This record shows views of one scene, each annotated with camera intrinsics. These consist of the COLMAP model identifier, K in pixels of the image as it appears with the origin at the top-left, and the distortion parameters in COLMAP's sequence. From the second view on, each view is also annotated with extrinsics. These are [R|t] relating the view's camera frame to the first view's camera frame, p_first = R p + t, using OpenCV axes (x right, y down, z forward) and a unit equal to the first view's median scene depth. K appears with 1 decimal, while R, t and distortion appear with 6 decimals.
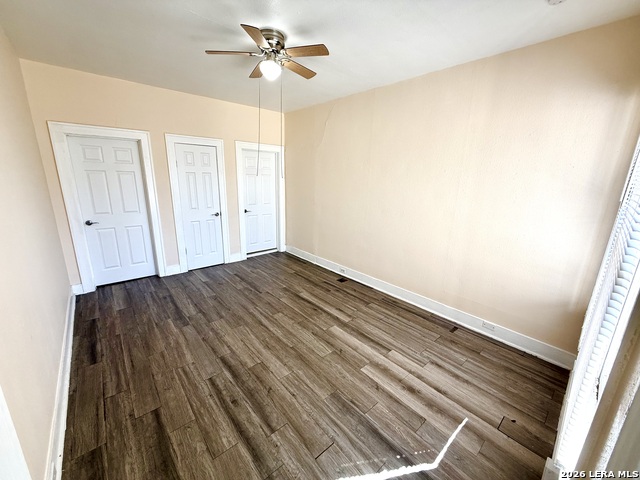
lens RADIAL K [[254.6, 0, 318.7], [0, 254.6, 242.5], [0, 0, 1]] dist [-0.001182, 0.000390]
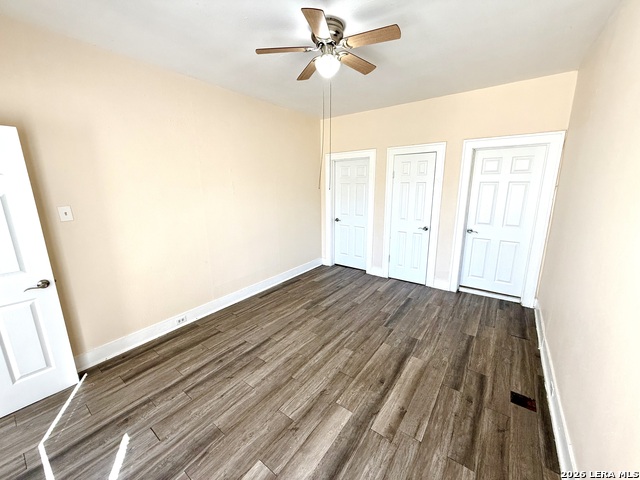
lens RADIAL K [[254.6, 0, 318.1], [0, 254.6, 242.5], [0, 0, 1]] dist [-0.001182, 0.000390]
pose [[0.215218, 0.196980, -0.956494, 0.543449], [-0.228124, 0.962489, 0.146885, -0.158052], [0.949548, 0.186587, 0.252080, 0.626514]]
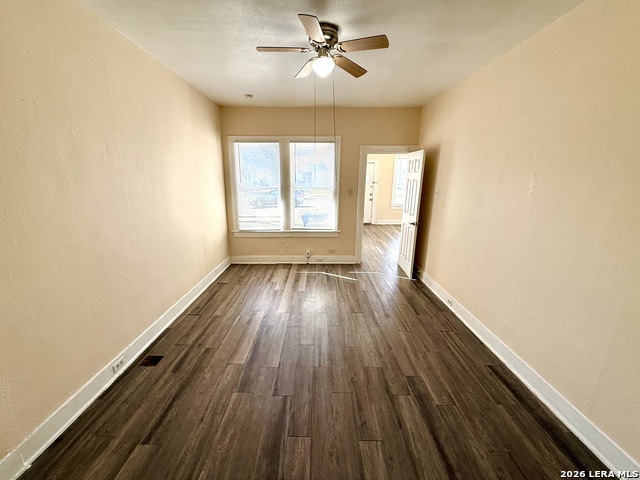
lens RADIAL K [[254.6, 0, 318.8], [0, 254.6, 241.0], [0, 0, 1]] dist [-0.001182, 0.000390]
pose [[-0.757018, -0.192971, 0.624248, -0.649383], [0.132811, 0.890004, 0.436181, -0.376719], [-0.639754, 0.413104, -0.648121, 1.372391]]
